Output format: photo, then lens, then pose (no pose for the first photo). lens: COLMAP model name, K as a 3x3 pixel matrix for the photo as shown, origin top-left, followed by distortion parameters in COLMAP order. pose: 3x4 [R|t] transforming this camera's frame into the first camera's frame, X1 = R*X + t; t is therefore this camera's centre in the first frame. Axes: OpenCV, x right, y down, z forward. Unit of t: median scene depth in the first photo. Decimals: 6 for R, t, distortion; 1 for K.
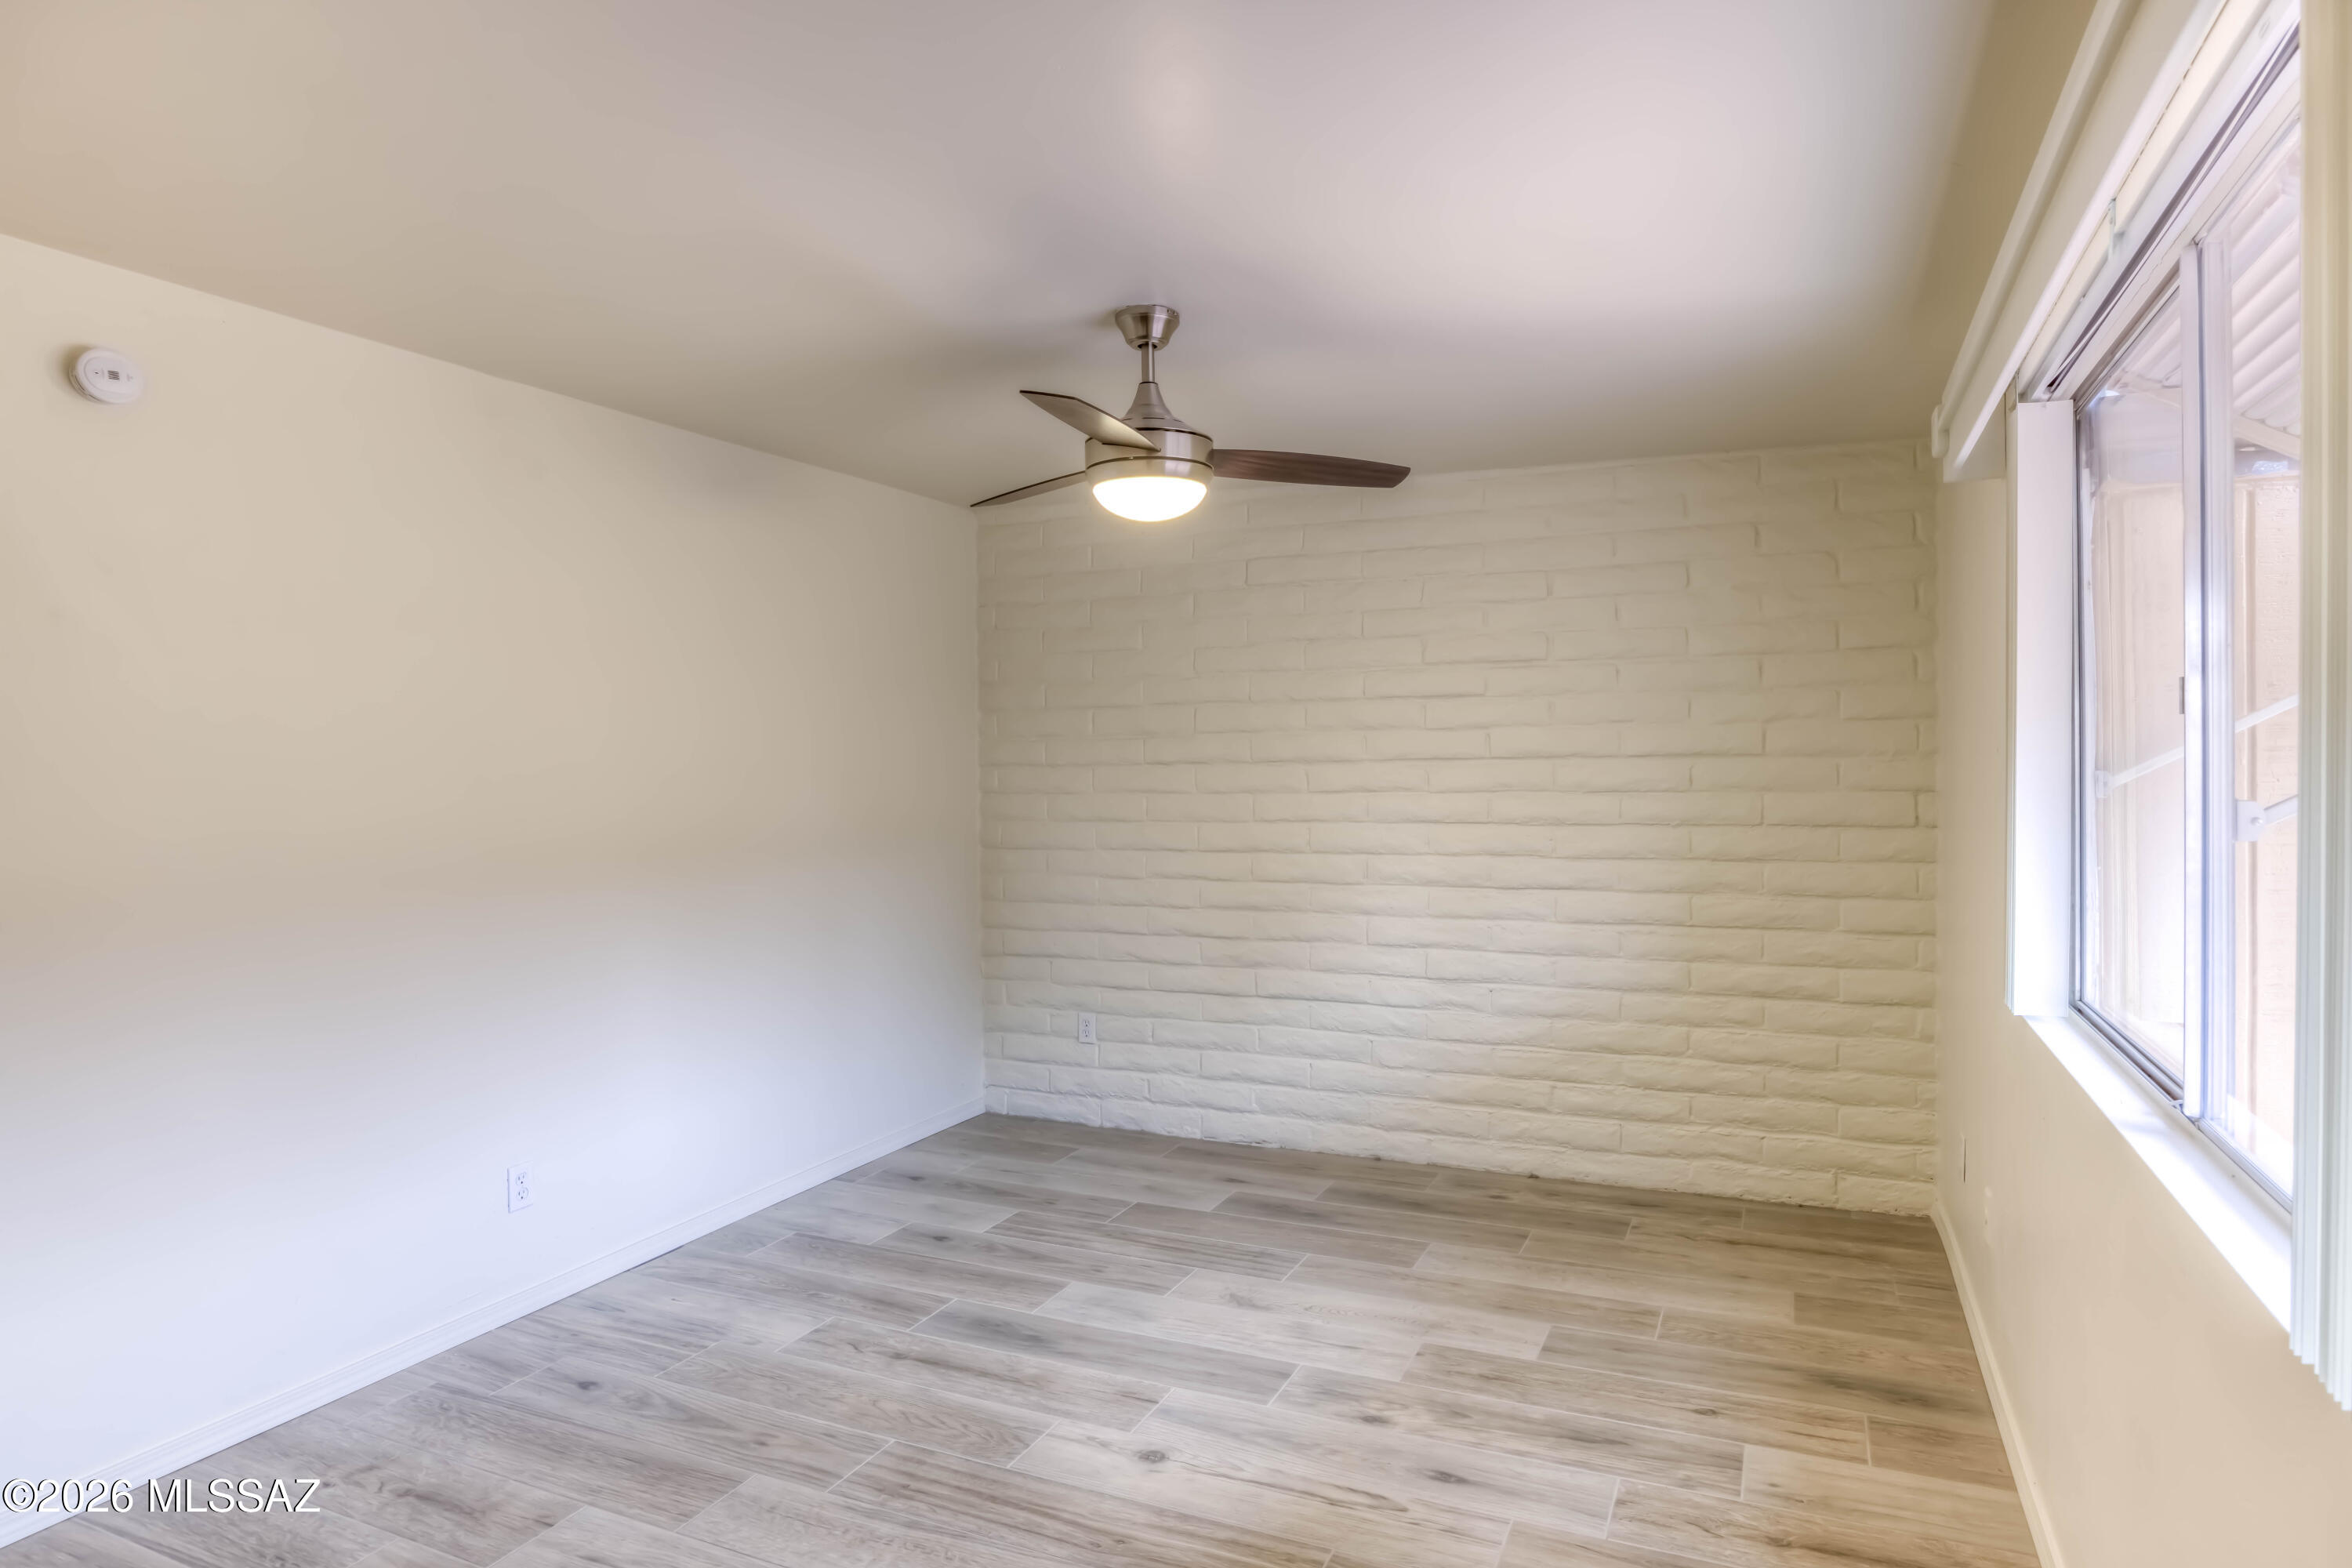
lens RADIAL K [[1350.3, 0, 1169.9], [0, 1350.3, 759.7], [0, 0, 1]] dist [-0.038665, 0.017548]
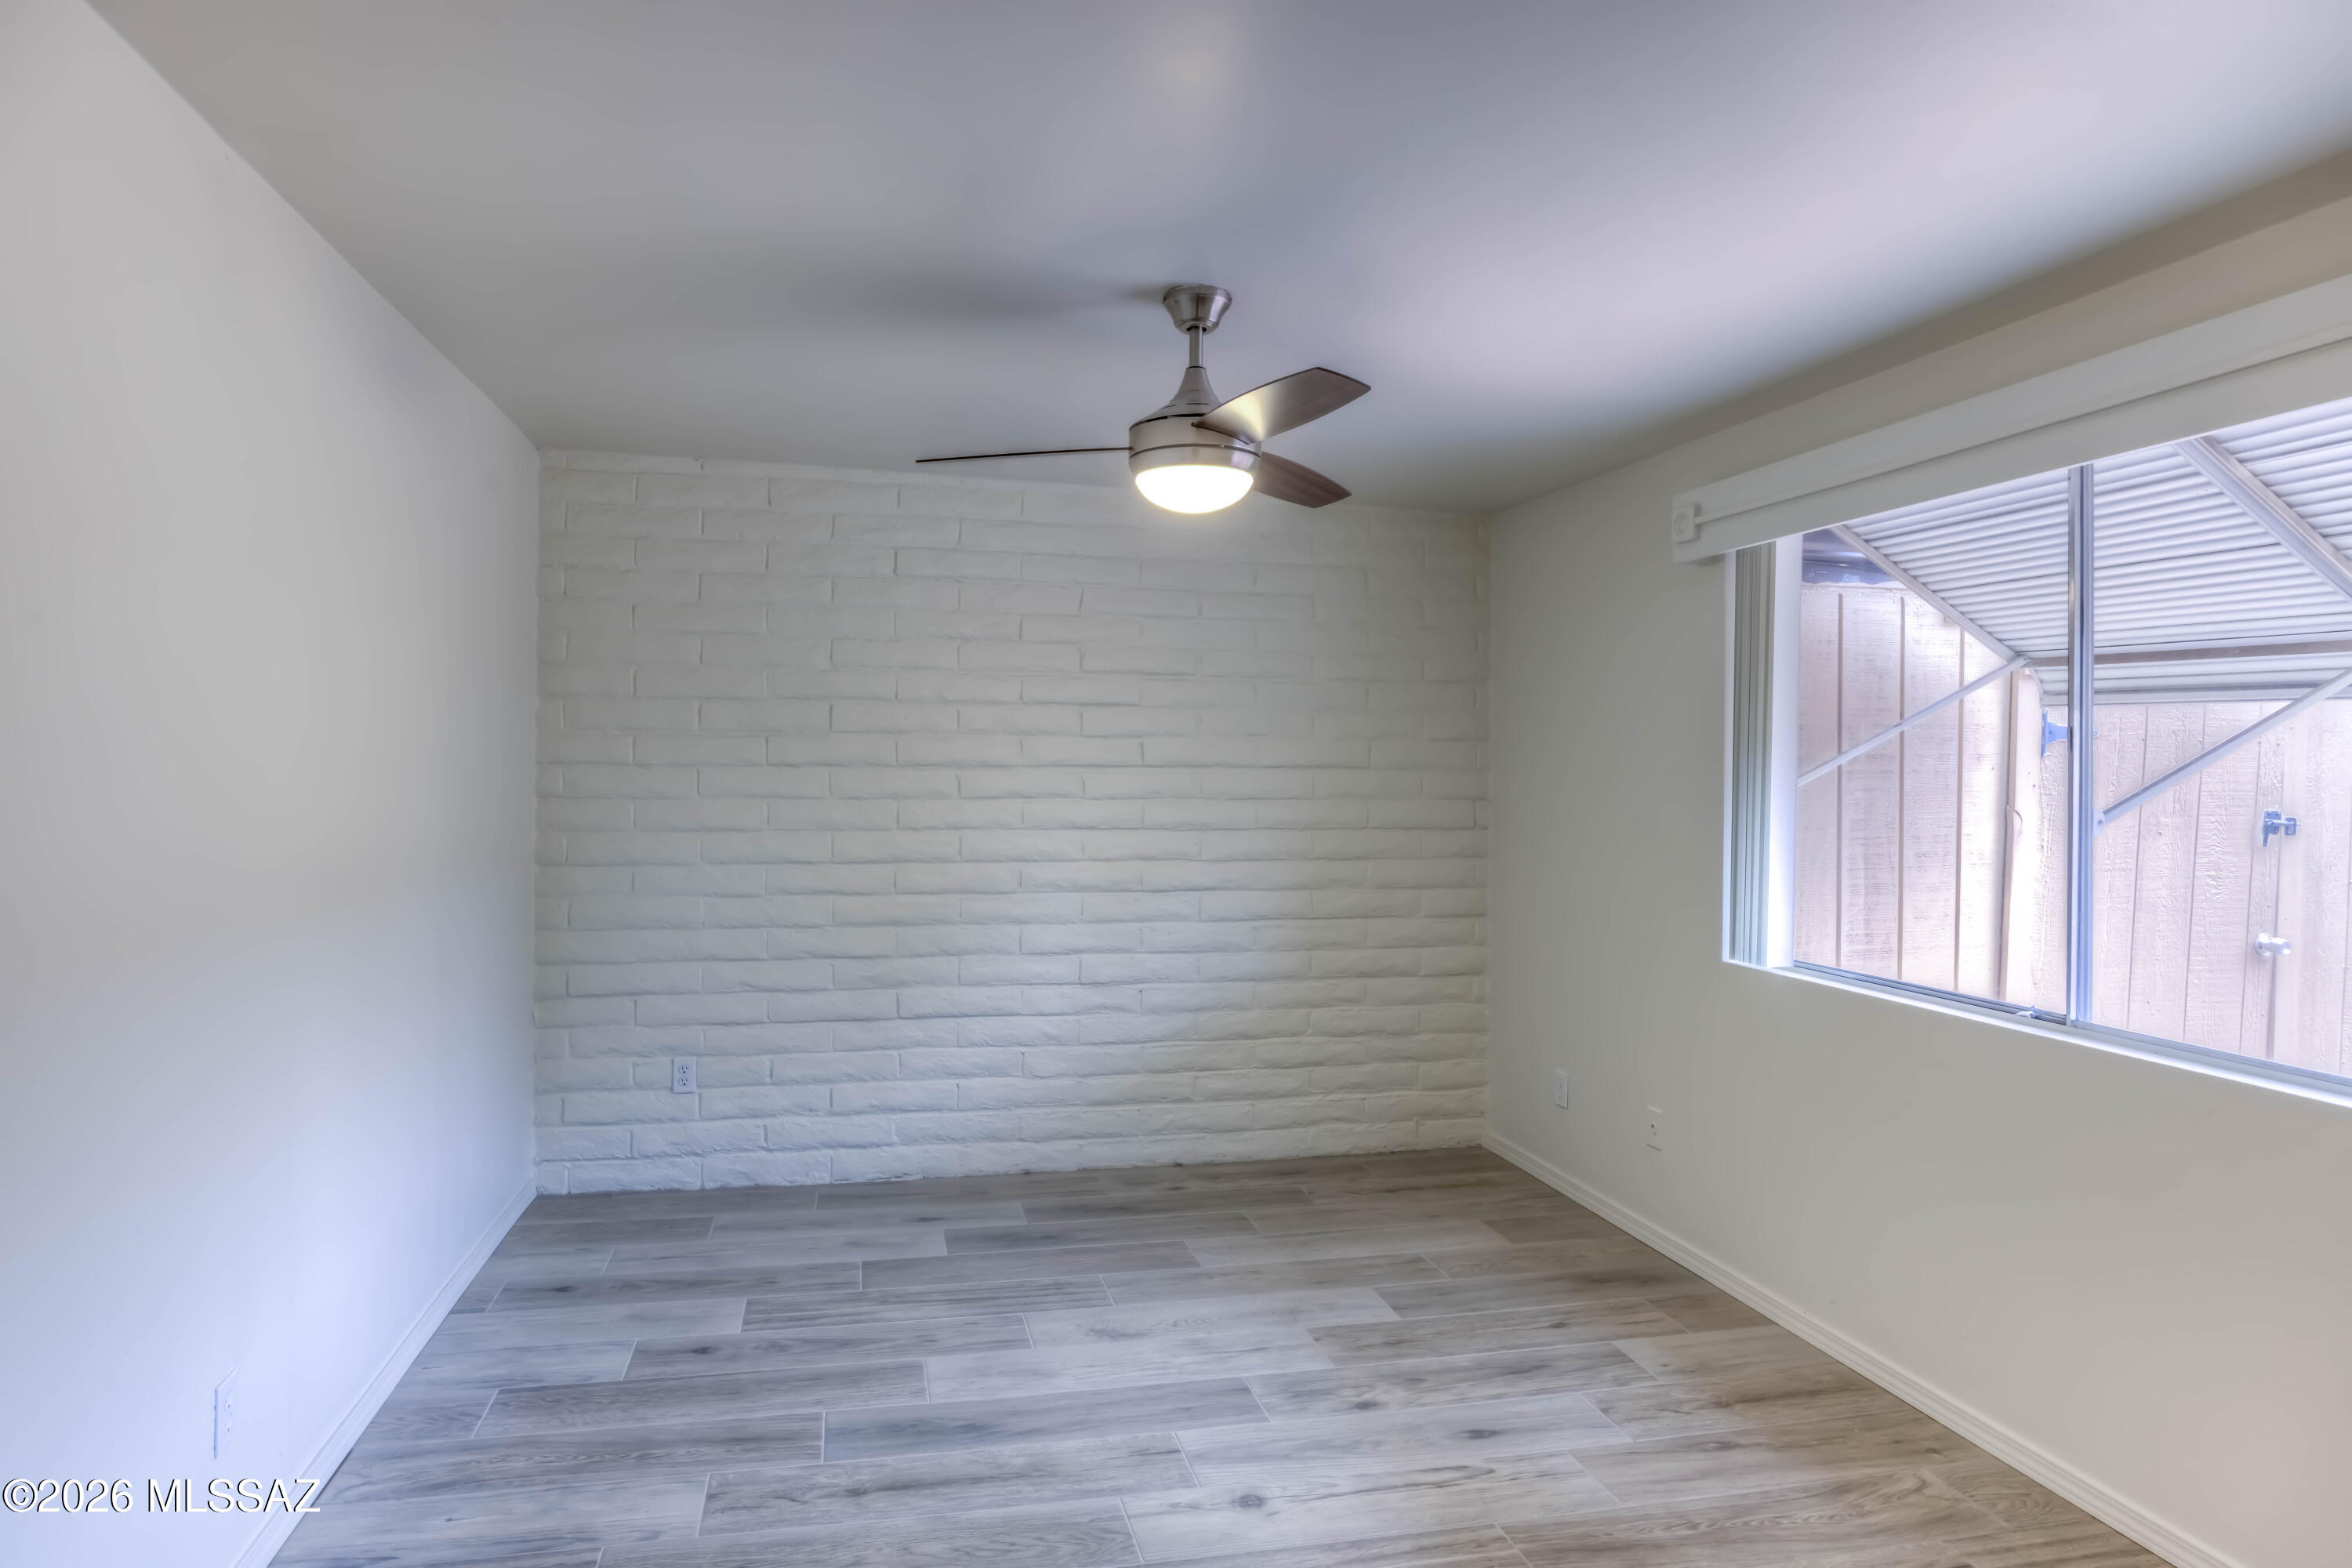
lens RADIAL K [[1350.3, 0, 1169.9], [0, 1350.3, 759.7], [0, 0, 1]] dist [-0.038665, 0.017548]
pose [[0.798714, 0.019345, 0.601400, -0.382338], [-0.018992, 0.999796, -0.006937, 0.000795], [-0.601411, -0.005881, 0.798918, 0.166192]]
